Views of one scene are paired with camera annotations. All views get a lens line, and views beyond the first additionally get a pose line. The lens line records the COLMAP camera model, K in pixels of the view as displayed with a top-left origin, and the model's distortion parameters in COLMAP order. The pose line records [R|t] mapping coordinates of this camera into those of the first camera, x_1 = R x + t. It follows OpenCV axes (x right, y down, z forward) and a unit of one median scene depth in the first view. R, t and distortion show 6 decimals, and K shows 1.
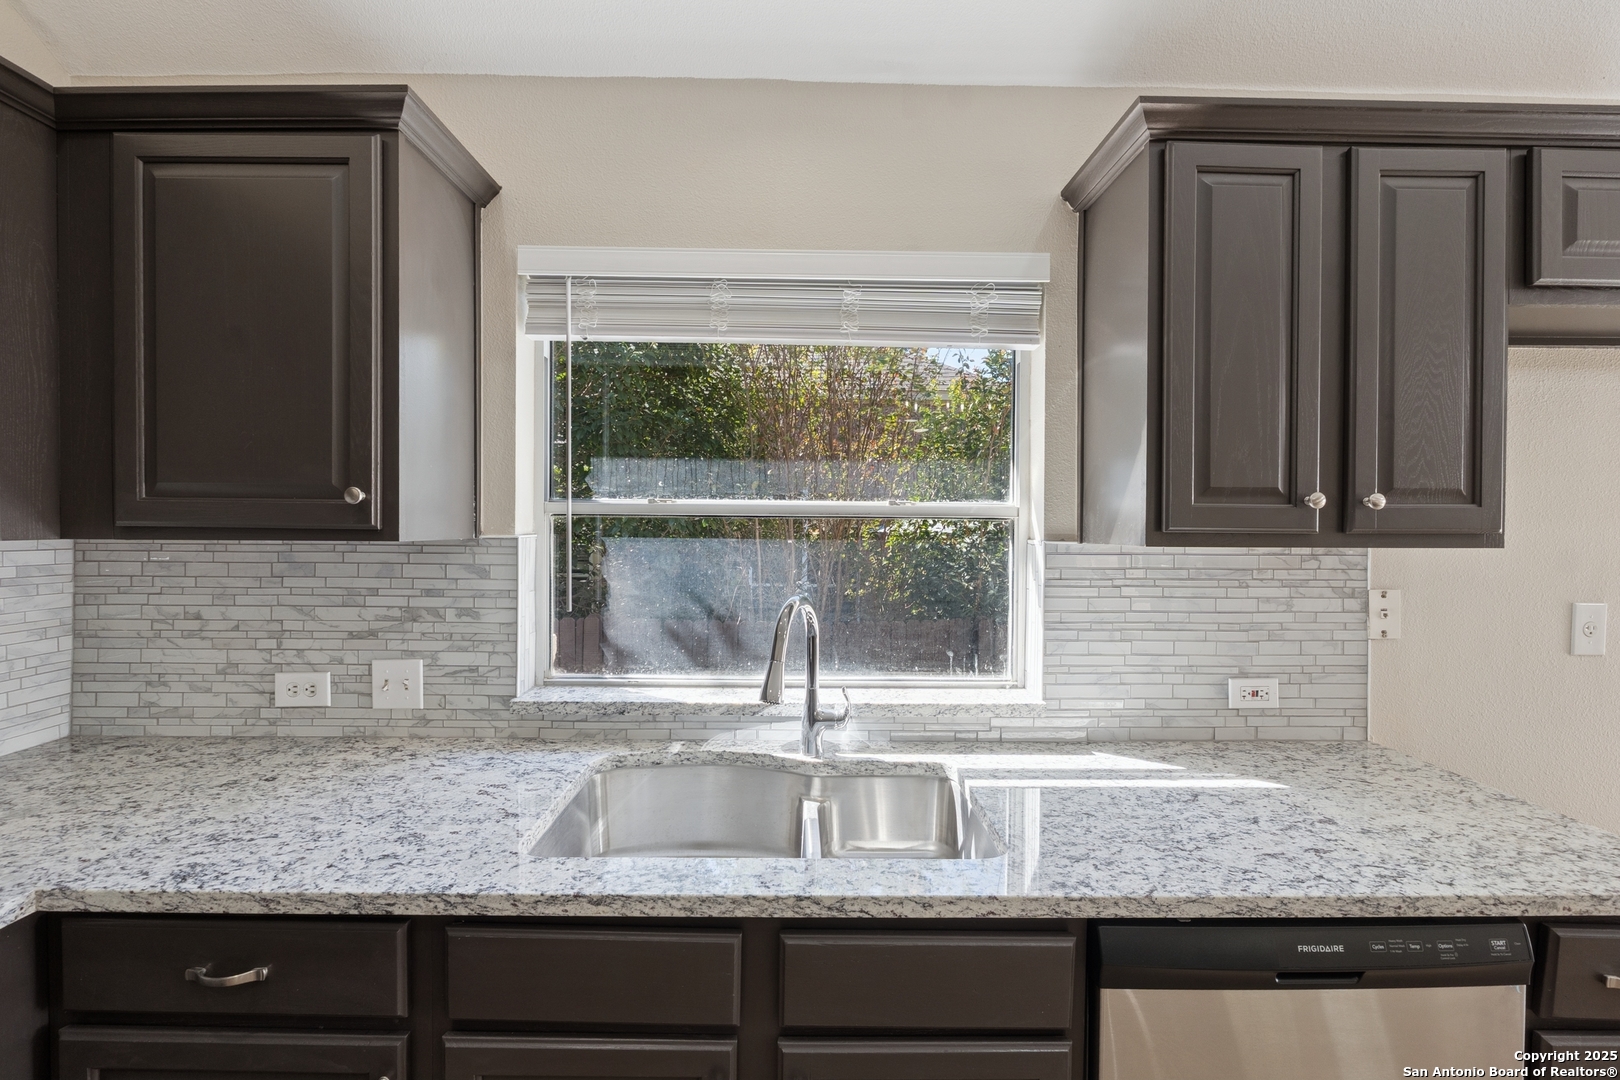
lens RADIAL K [[685.0, 0, 805.2], [0, 685.0, 535.7], [0, 0, 1]] dist [-0.008123, 0.000235]
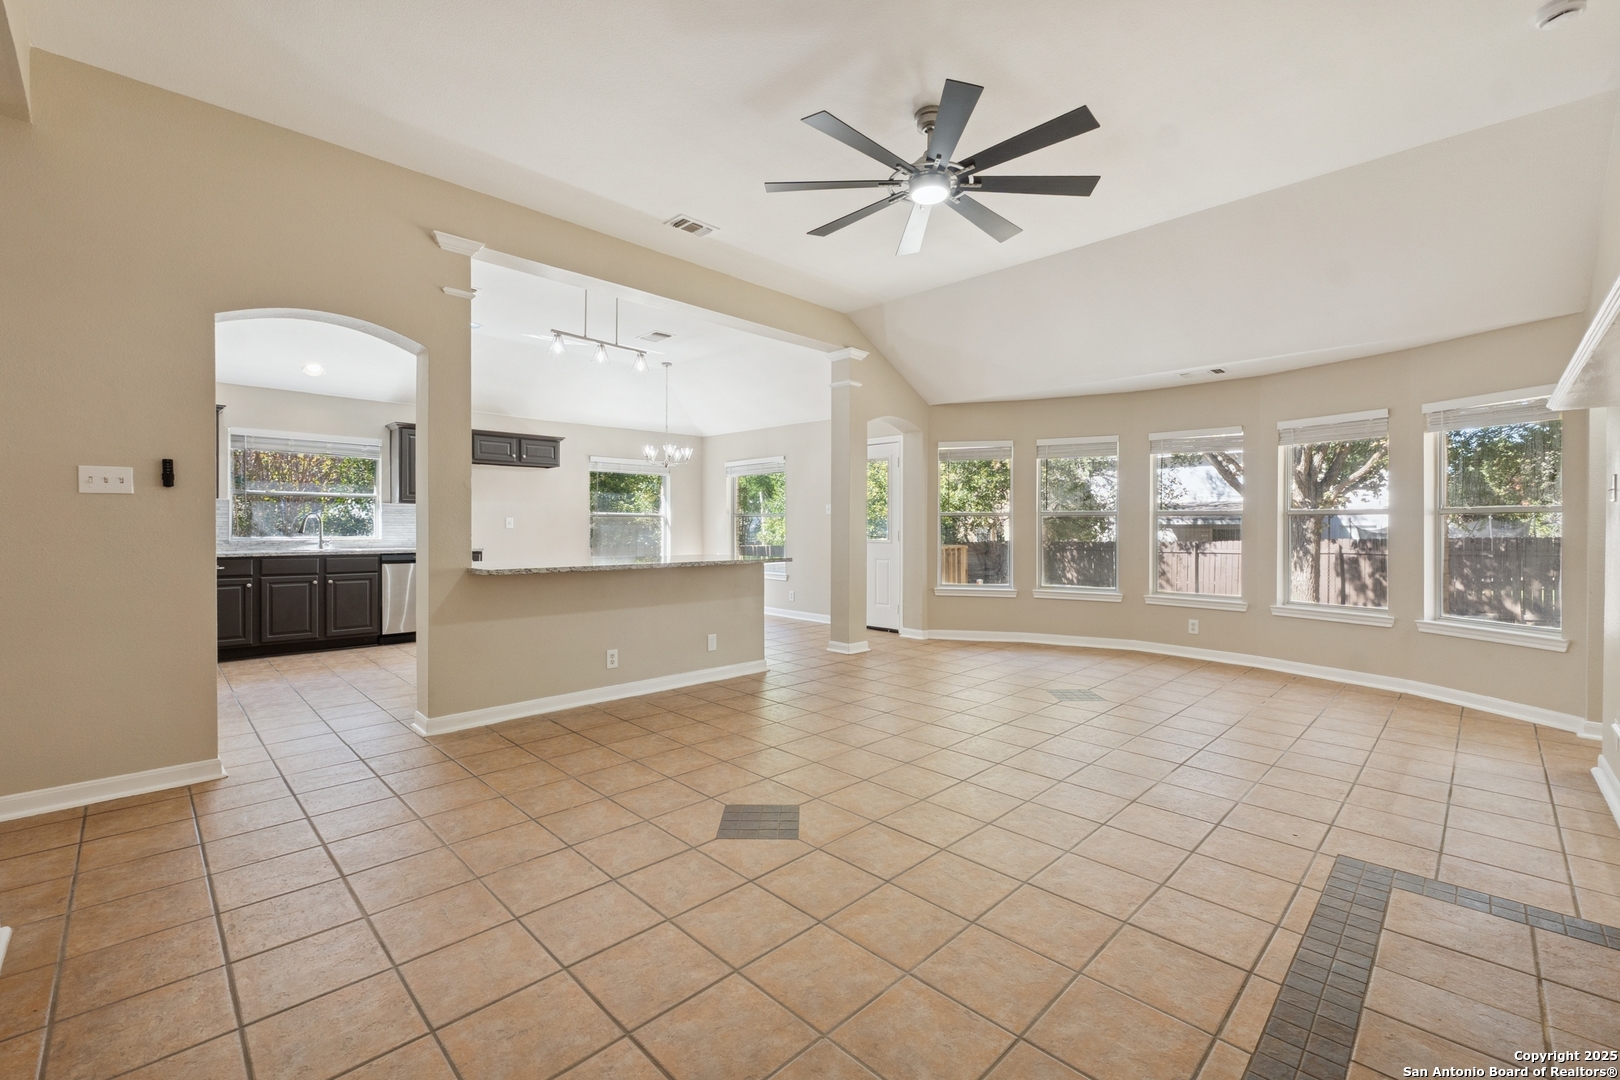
lens RADIAL K [[685.0, 0, 807.1], [0, 685.0, 527.2], [0, 0, 1]] dist [-0.008123, 0.000235]
pose [[0.715077, -0.006016, 0.699020, -0.781385], [0.017170, 0.999812, -0.008960, 0.251678], [-0.698835, 0.018409, 0.715046, -4.122428]]
